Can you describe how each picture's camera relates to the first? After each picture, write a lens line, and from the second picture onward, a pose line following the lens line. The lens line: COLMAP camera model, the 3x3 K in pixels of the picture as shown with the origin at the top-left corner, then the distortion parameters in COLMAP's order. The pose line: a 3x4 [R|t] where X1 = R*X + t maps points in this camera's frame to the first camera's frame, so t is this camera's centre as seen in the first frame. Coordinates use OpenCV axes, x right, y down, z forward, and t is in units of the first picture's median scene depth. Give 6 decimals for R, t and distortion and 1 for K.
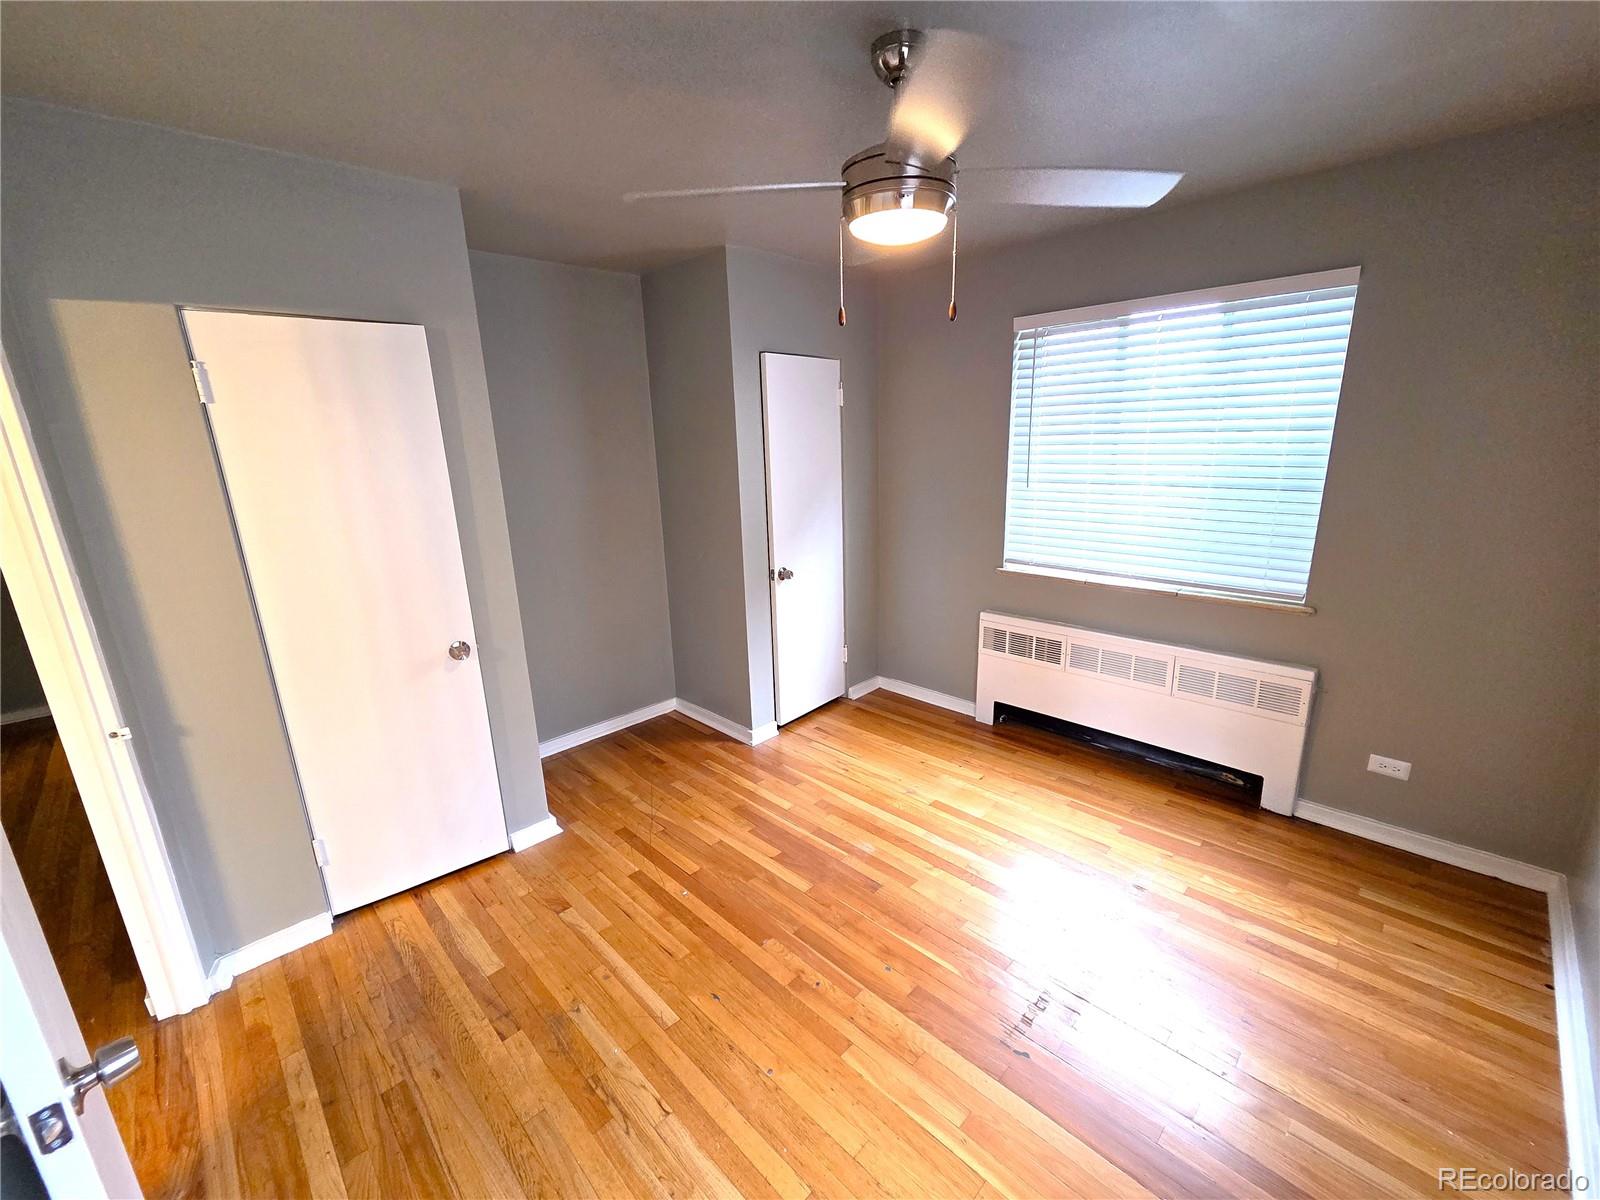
lens RADIAL K [[658.8, 0, 797.6], [0, 658.8, 608.1], [0, 0, 1]] dist [0.005919, 0.000168]
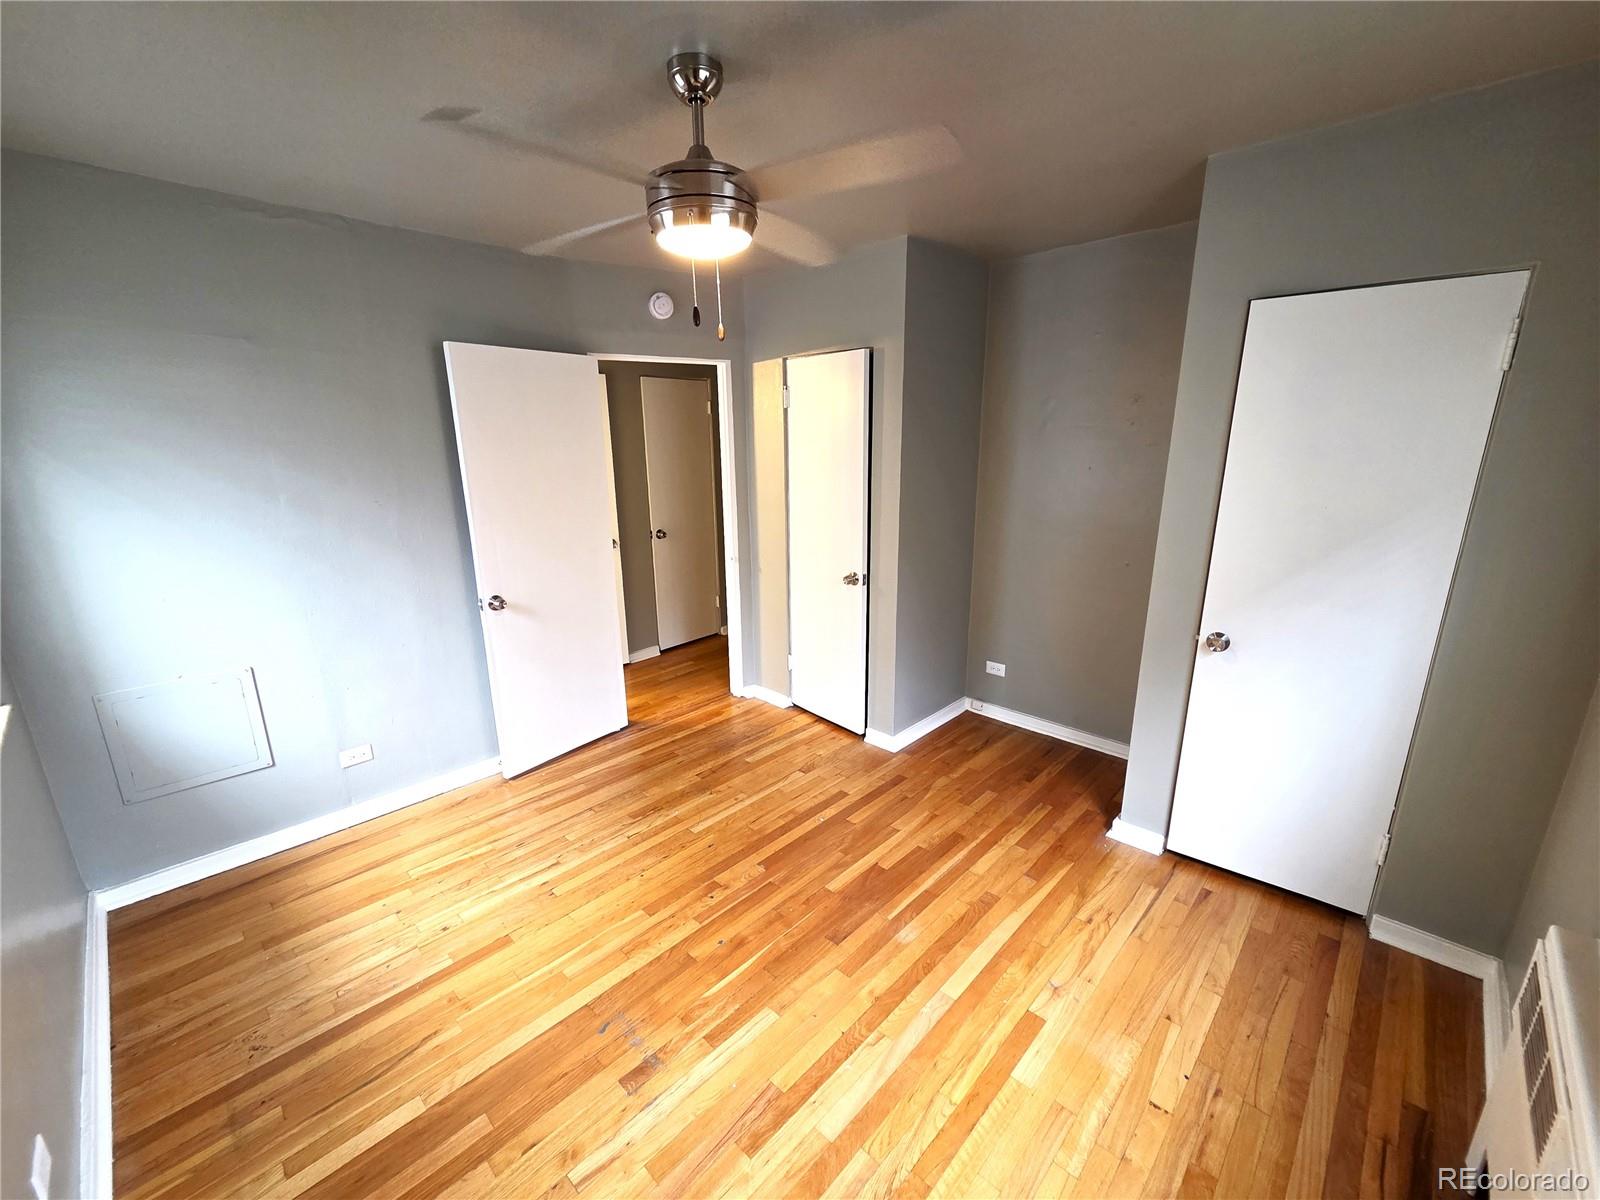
lens RADIAL K [[658.8, 0, 797.6], [0, 658.8, 608.1], [0, 0, 1]] dist [0.005919, 0.000168]
pose [[0.028260, 0.290103, -0.956578, 0.781985], [-0.242934, 0.930262, 0.274945, -0.216731], [0.969631, 0.224616, 0.096765, 0.699165]]
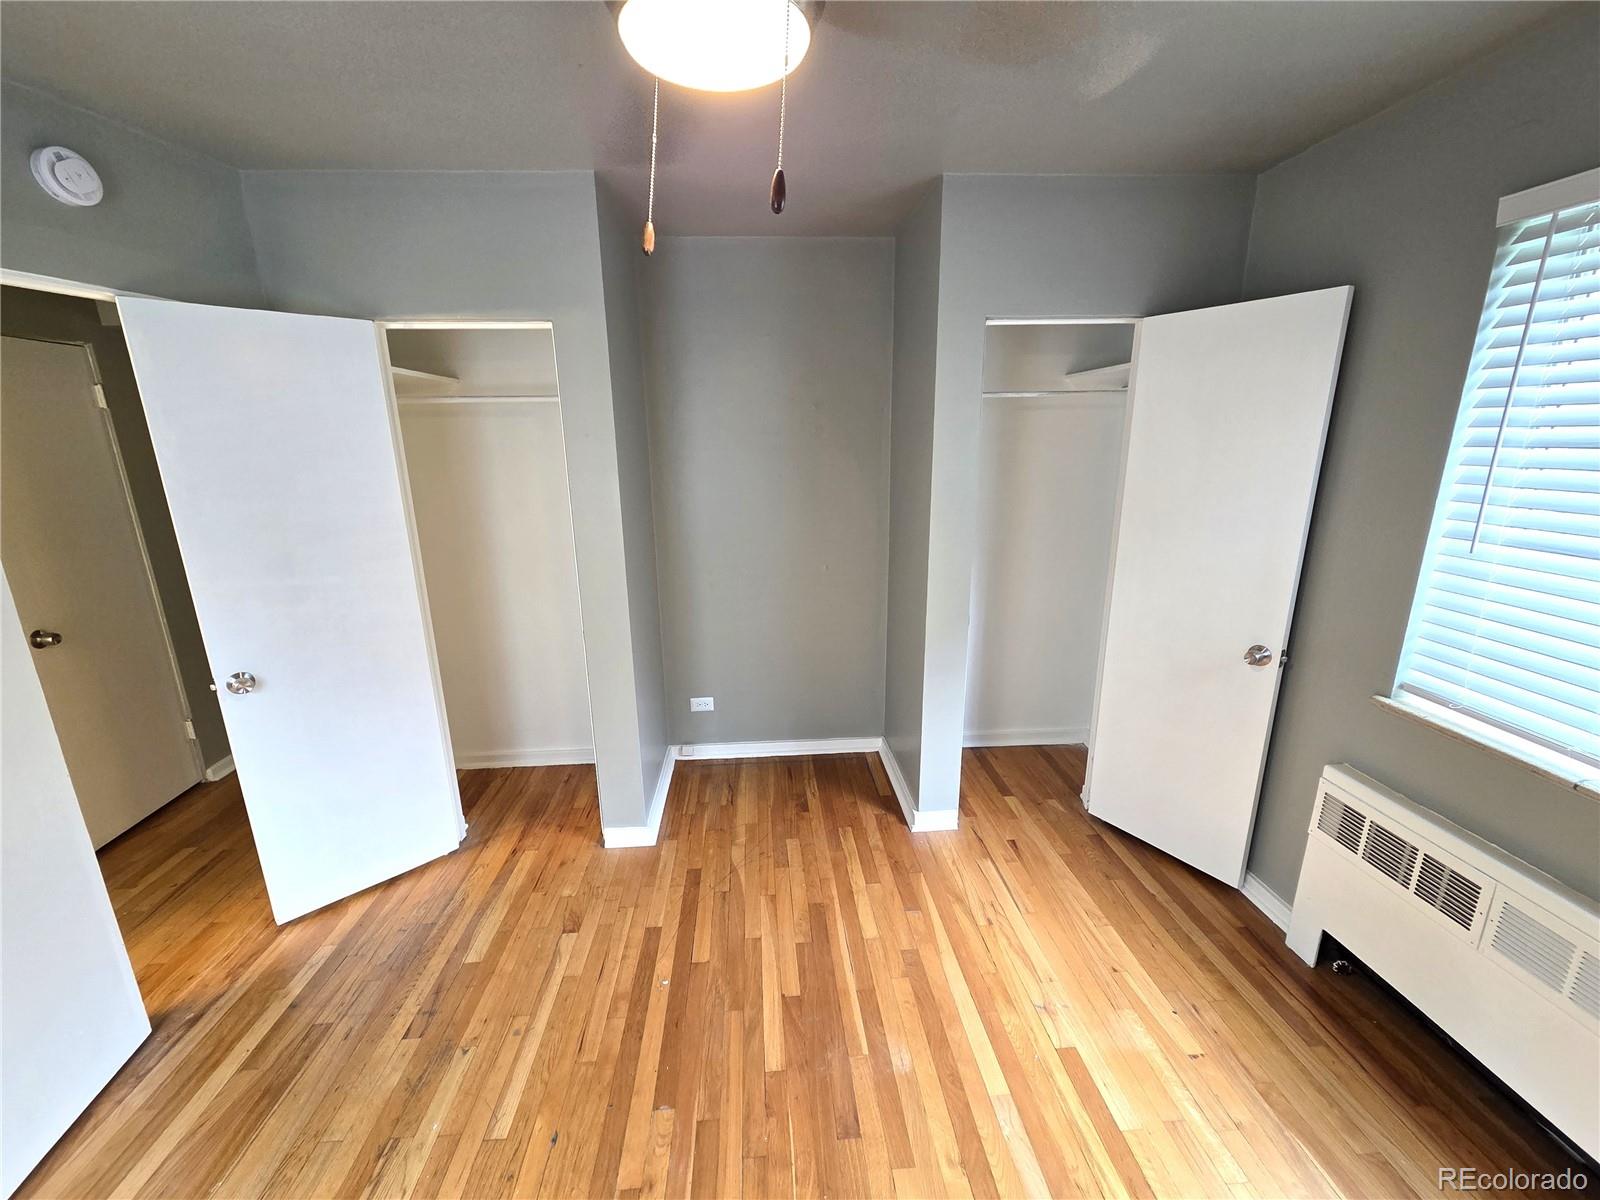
lens RADIAL K [[658.8, 0, 797.6], [0, 658.8, 608.1], [0, 0, 1]] dist [0.005919, 0.000168]
pose [[0.760190, 0.186505, -0.622356, 0.358808], [-0.176885, 0.981139, 0.077964, -0.118645], [0.625159, 0.050818, 0.778842, 0.394689]]
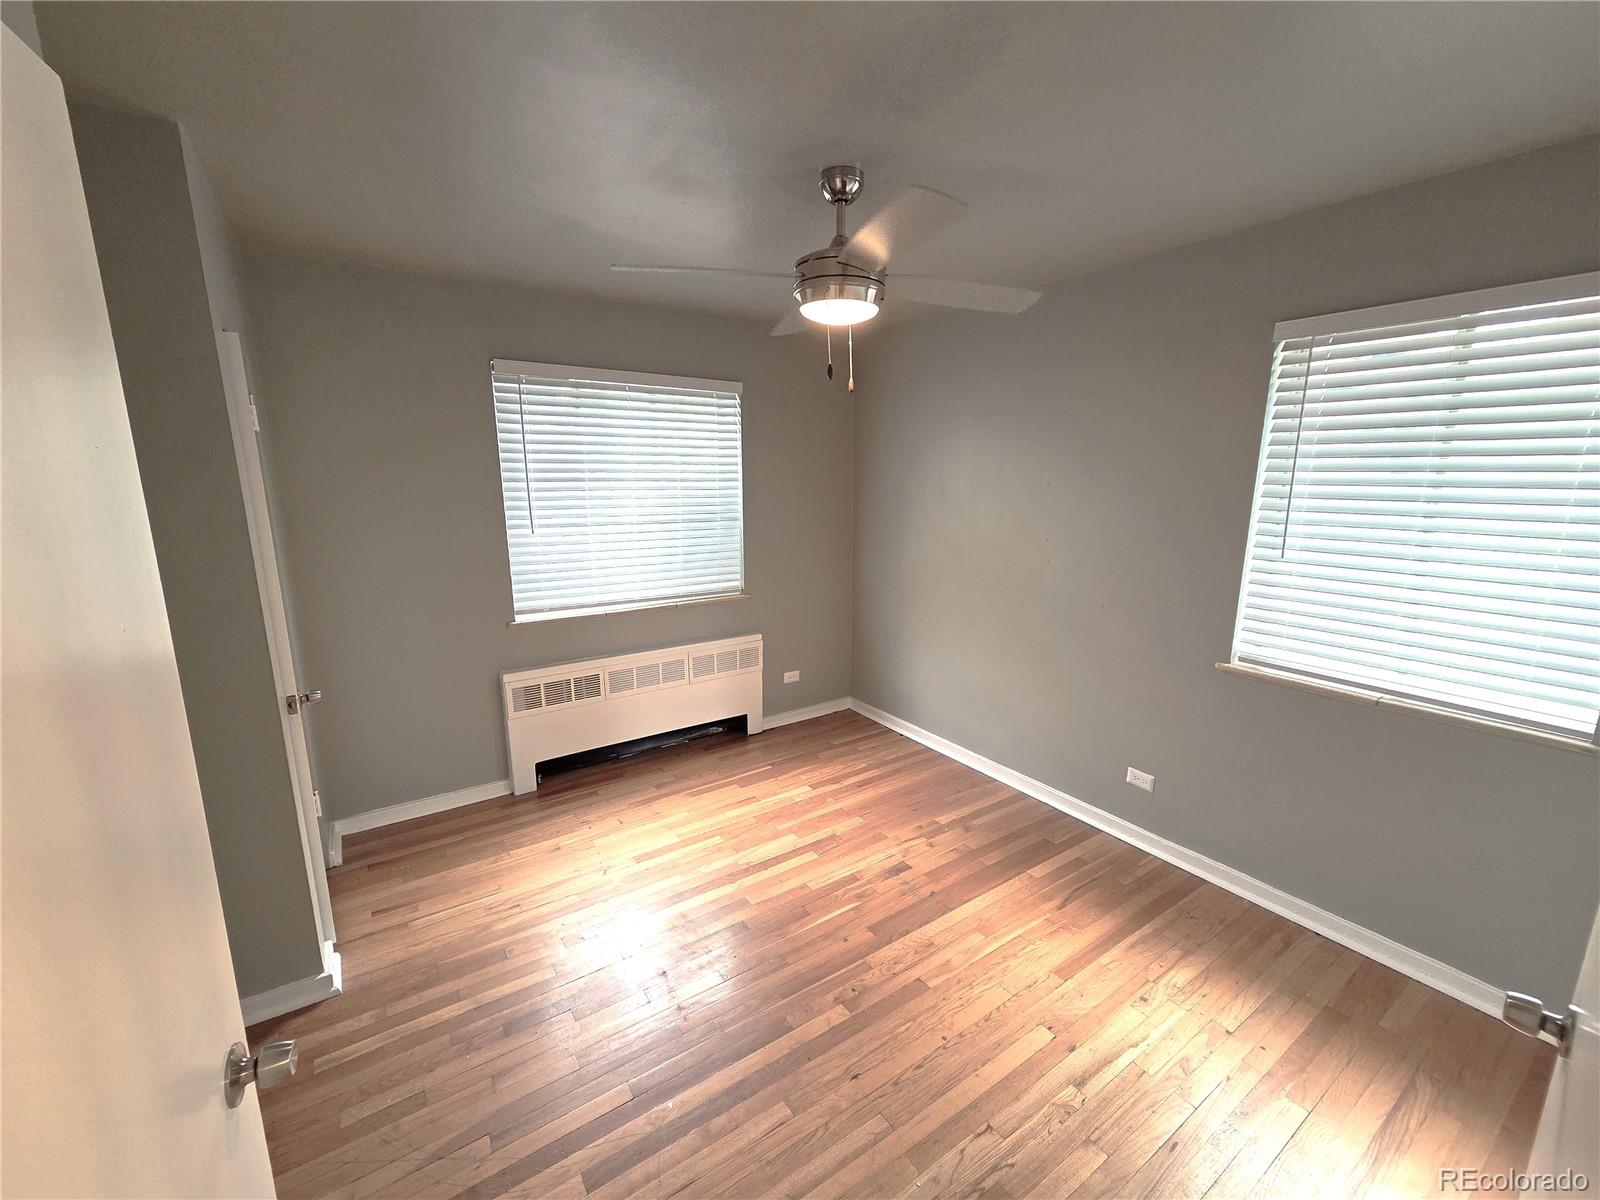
lens RADIAL K [[655.7, 0, 802.8], [0, 655.7, 610.2], [0, 0, 1]] dist [0.000405, -0.000060]
pose [[0.178467, -0.169250, 0.969280, -0.679277], [0.244106, 0.961914, 0.123018, -0.120783], [-0.953185, 0.214653, 0.212985, 0.552794]]
